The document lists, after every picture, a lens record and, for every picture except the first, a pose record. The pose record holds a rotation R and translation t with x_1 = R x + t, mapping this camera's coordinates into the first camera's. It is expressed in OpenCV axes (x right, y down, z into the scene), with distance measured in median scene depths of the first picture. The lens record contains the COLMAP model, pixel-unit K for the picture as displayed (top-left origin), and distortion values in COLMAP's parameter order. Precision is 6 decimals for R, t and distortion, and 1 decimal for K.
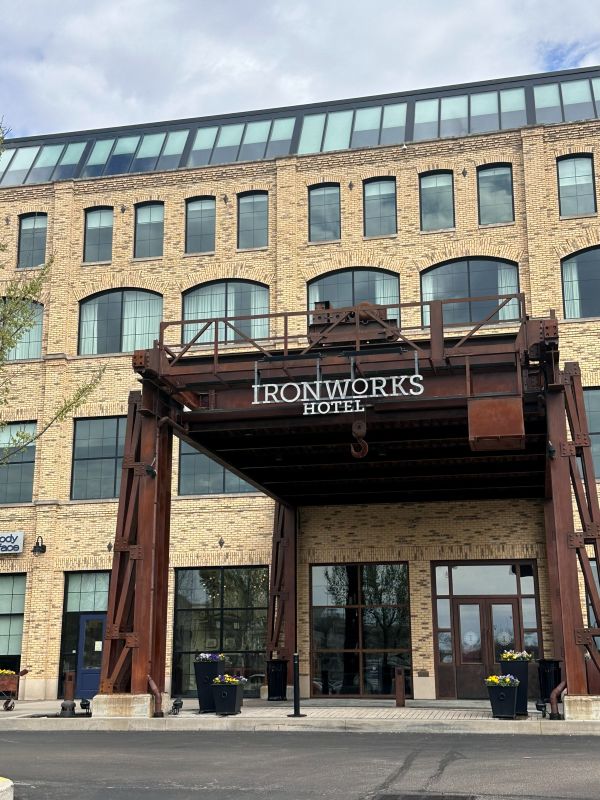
lens RADIAL K [[1108.4, 0, 299.6], [0, 1108.4, 403.4], [0, 0, 1]] dist [0.109905, 0.000000]
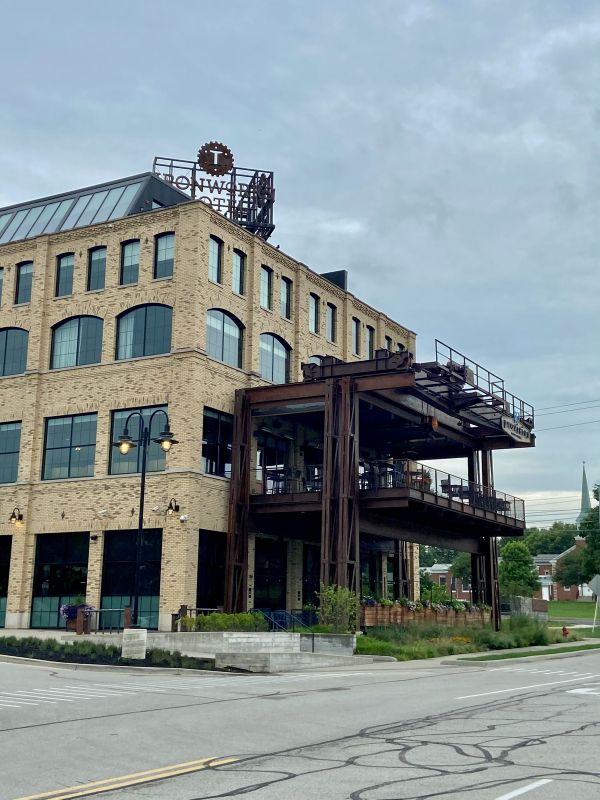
lens RADIAL K [[1011.7, 0, 300.2], [0, 1011.7, 395.8], [0, 0, 1]] dist [0.098097, 0.000000]
pose [[0.964506, -0.049724, -0.259338, 0.402833], [0.058090, 0.998006, 0.024693, -0.025038], [0.257593, -0.038882, 0.965471, -0.086070]]
